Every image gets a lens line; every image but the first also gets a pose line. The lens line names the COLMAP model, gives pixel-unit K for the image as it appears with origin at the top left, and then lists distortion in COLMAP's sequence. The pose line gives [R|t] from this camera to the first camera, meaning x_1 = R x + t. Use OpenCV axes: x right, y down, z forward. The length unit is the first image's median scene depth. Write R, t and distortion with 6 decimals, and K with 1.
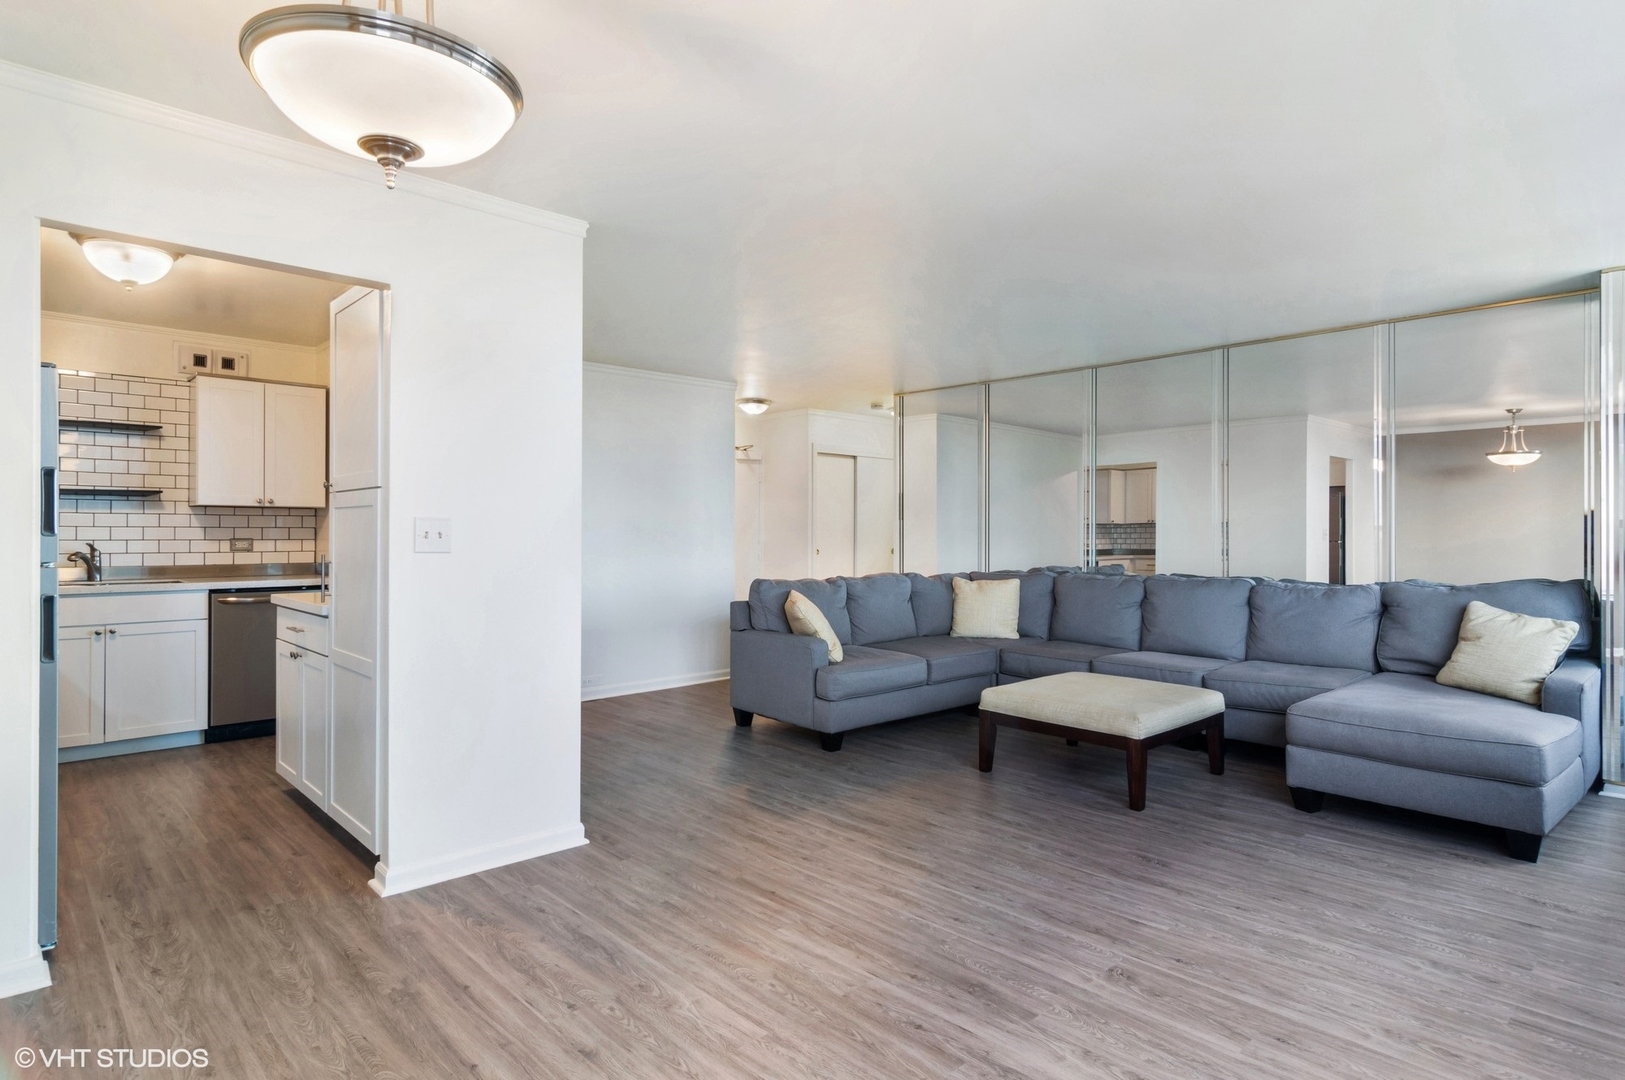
lens RADIAL K [[883.1, 0, 816.9], [0, 883.1, 531.0], [0, 0, 1]] dist [0.002516, -0.000396]
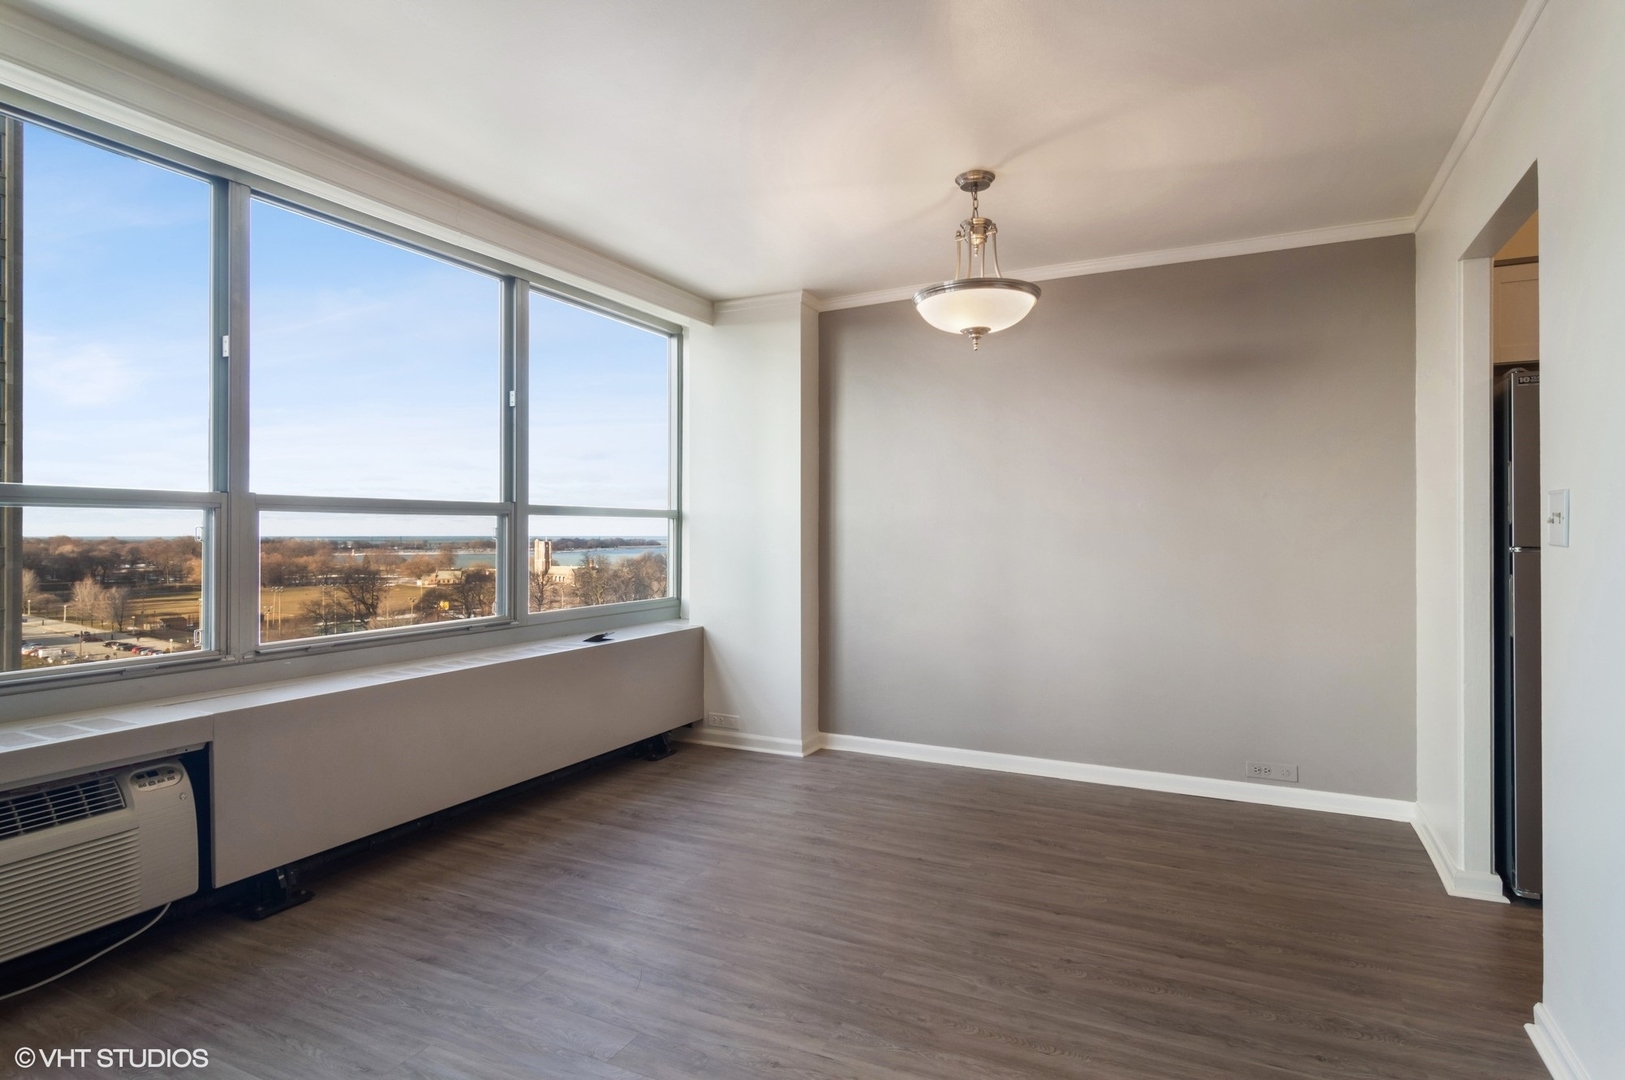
lens RADIAL K [[869.9, 0, 812.5], [0, 869.9, 540.0], [0, 0, 1]] dist [-0.002377, -0.000365]
pose [[-0.941419, -0.001320, -0.337235, 0.195768], [-0.003624, 0.999974, 0.006203, 0.011569], [0.337218, 0.007062, -0.941400, 0.994047]]
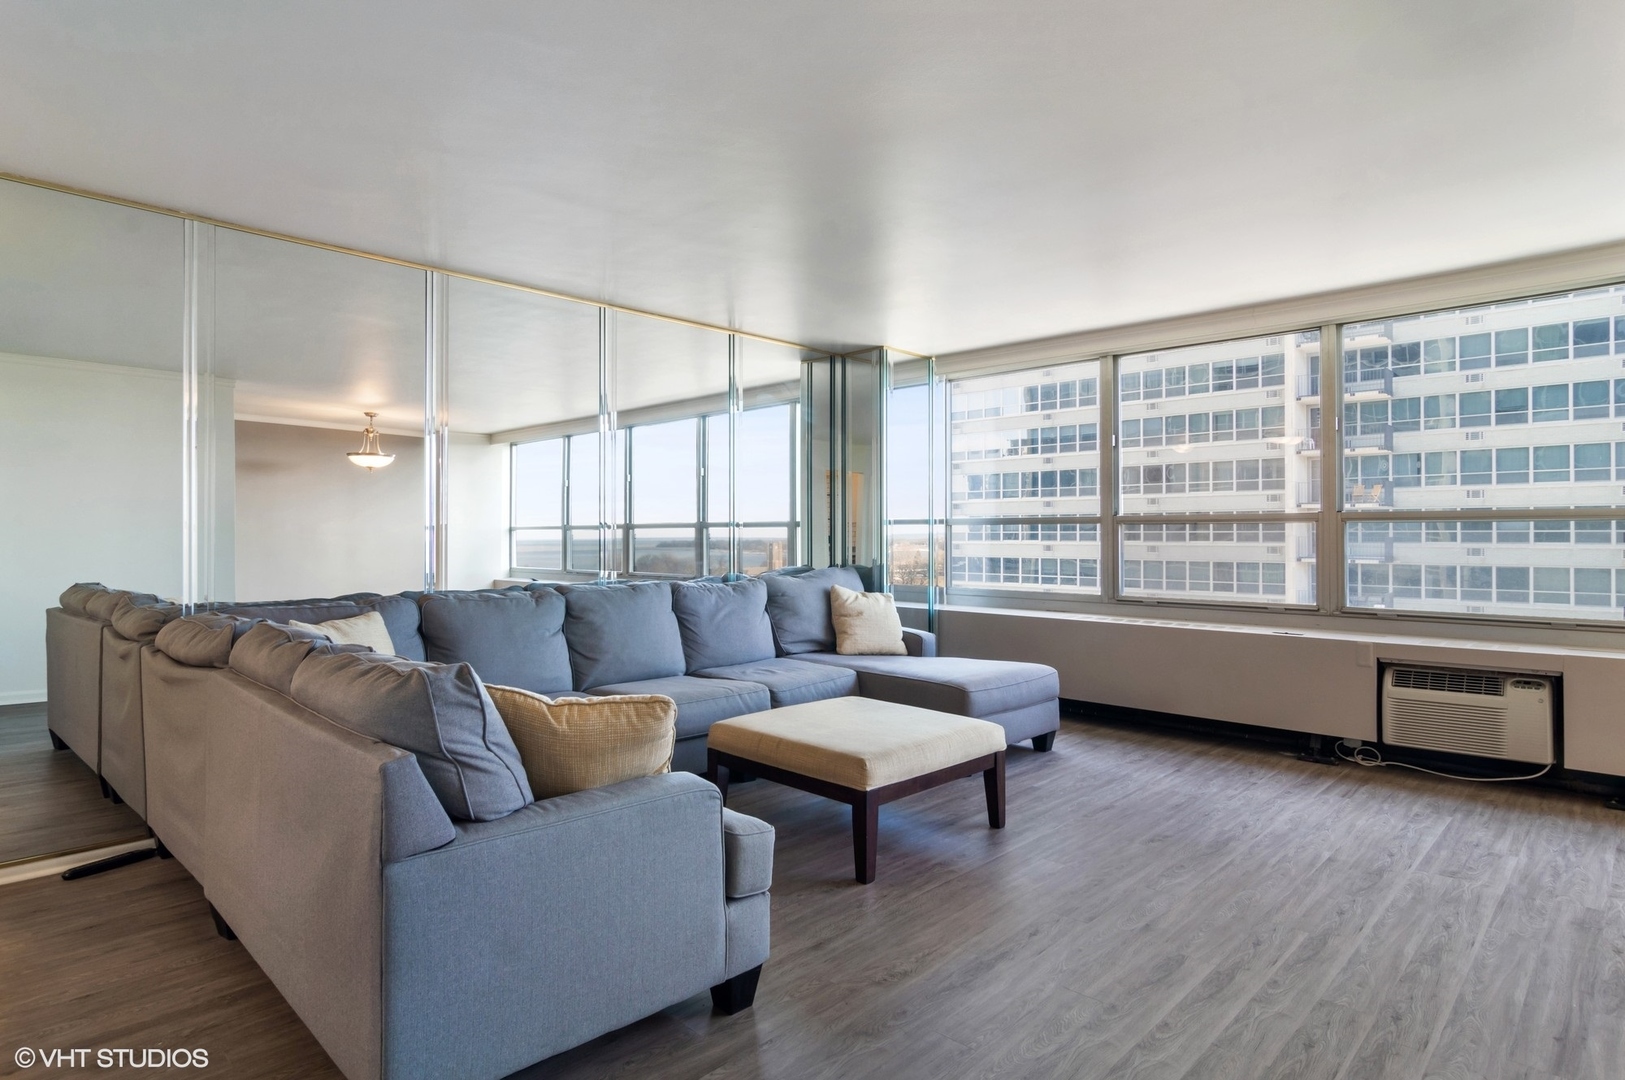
lens RADIAL K [[869.9, 0, 812.5], [0, 869.9, 540.0], [0, 0, 1]] dist [-0.002377, -0.000365]
pose [[-0.037788, -0.005512, 0.999271, -0.491489], [-0.000317, 0.999985, 0.005504, 0.009677], [-0.999286, -0.000109, -0.037789, 1.122733]]
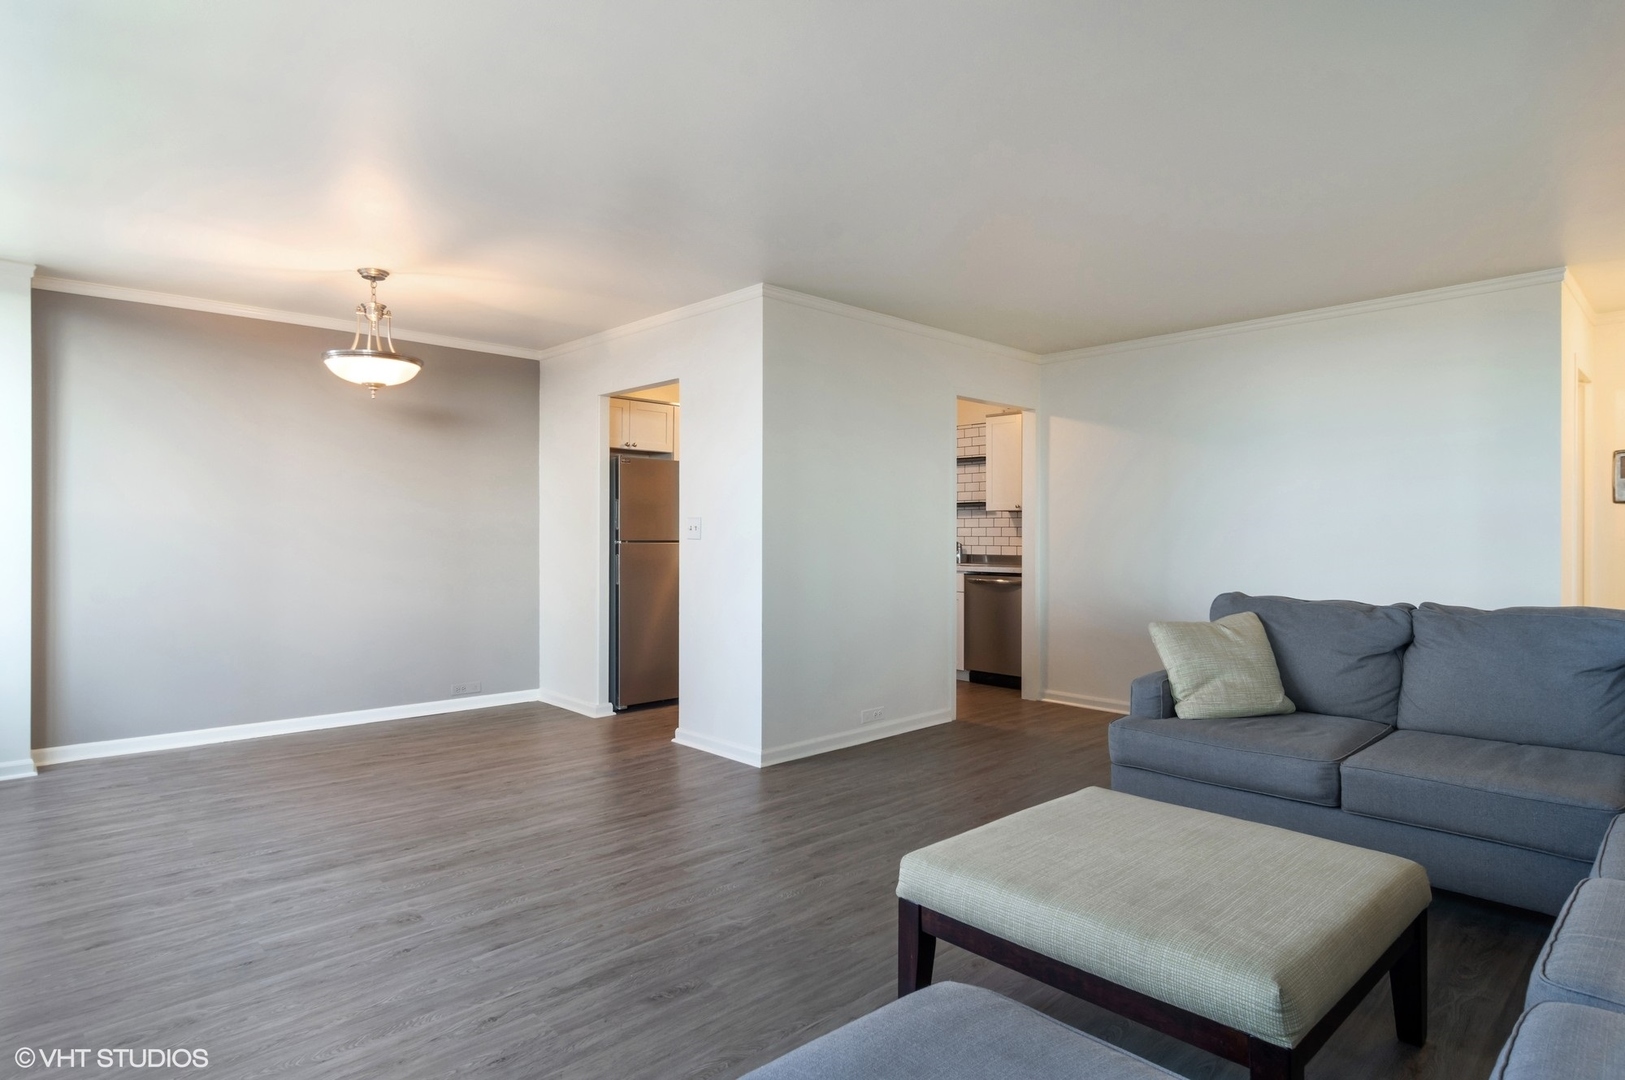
lens RADIAL K [[892.0, 0, 808.1], [0, 892.0, 537.5], [0, 0, 1]] dist [-0.003216, 0.000084]
pose [[-0.003845, 0.000971, -0.999992, 0.828655], [-0.003271, 0.999994, 0.000983, 0.013938], [0.999987, 0.003275, -0.003842, 0.857863]]
